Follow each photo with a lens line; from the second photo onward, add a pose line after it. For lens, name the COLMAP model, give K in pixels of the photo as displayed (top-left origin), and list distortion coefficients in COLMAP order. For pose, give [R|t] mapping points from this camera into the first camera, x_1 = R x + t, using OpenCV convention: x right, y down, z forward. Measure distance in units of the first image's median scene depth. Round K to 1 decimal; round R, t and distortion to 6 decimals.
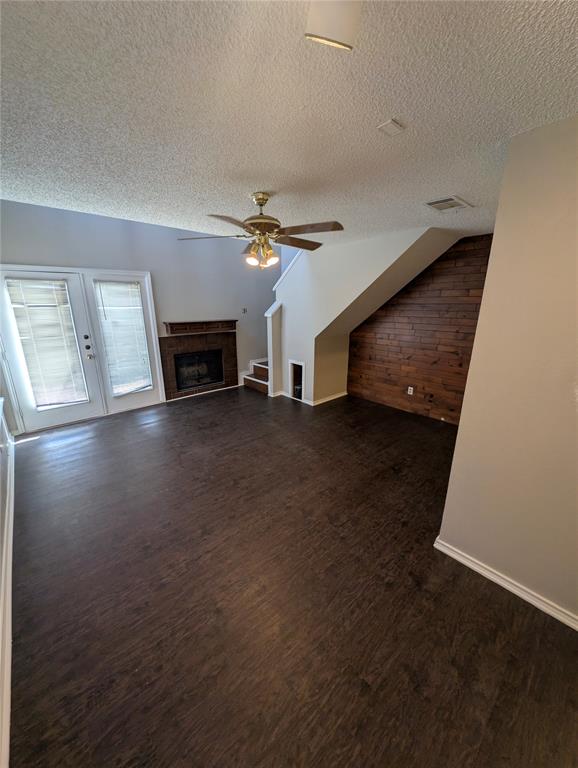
lens RADIAL K [[288.9, 0, 284.3], [0, 288.9, 383.6], [0, 0, 1]] dist [-0.000052, -0.000123]
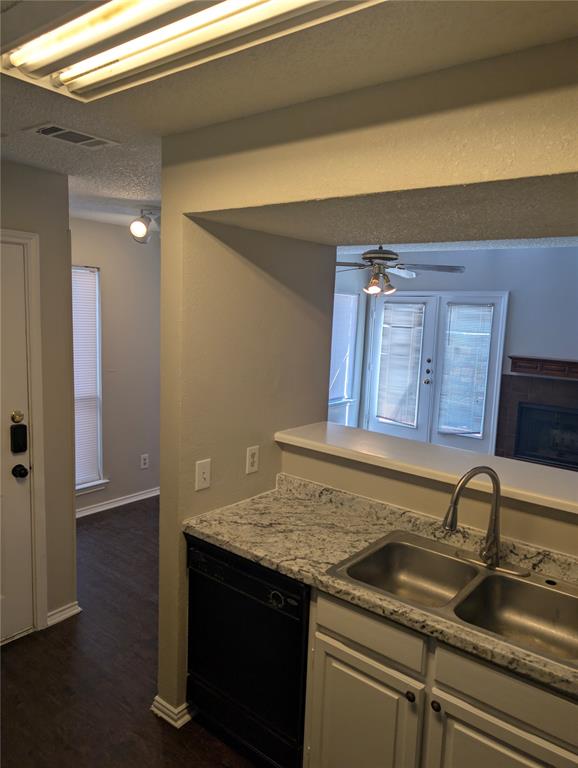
lens RADIAL K [[549.3, 0, 289.0], [0, 549.3, 384.0], [0, 0, 1]] dist [0.000195, 0.000858]
pose [[0.173744, 0.138397, -0.975018, 0.987489], [-0.302983, 0.949565, 0.080794, -0.094368], [0.937024, 0.281376, 0.206913, 0.219855]]
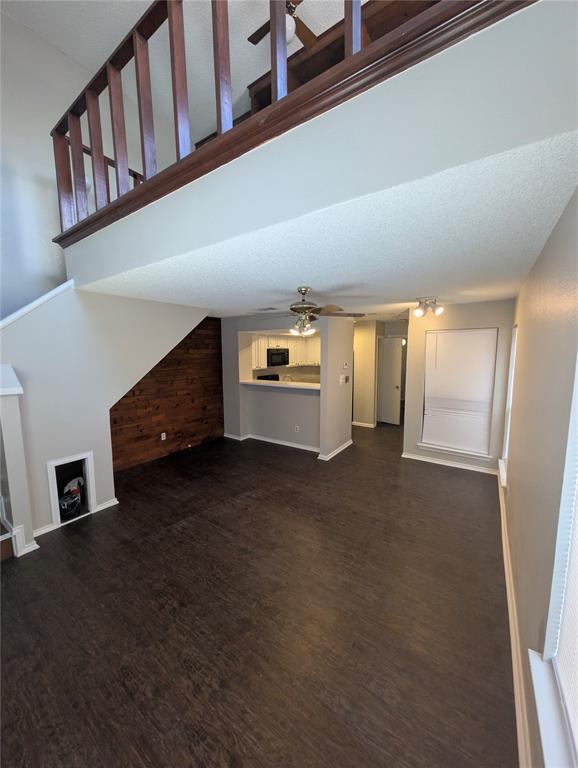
lens RADIAL K [[288.9, 0, 284.3], [0, 288.9, 383.6], [0, 0, 1]] dist [-0.000052, -0.000123]
pose [[-0.241250, -0.108733, 0.964352, -0.751646], [0.269692, 0.947050, 0.174250, -0.246529], [-0.932236, 0.302116, -0.199151, 0.776218]]
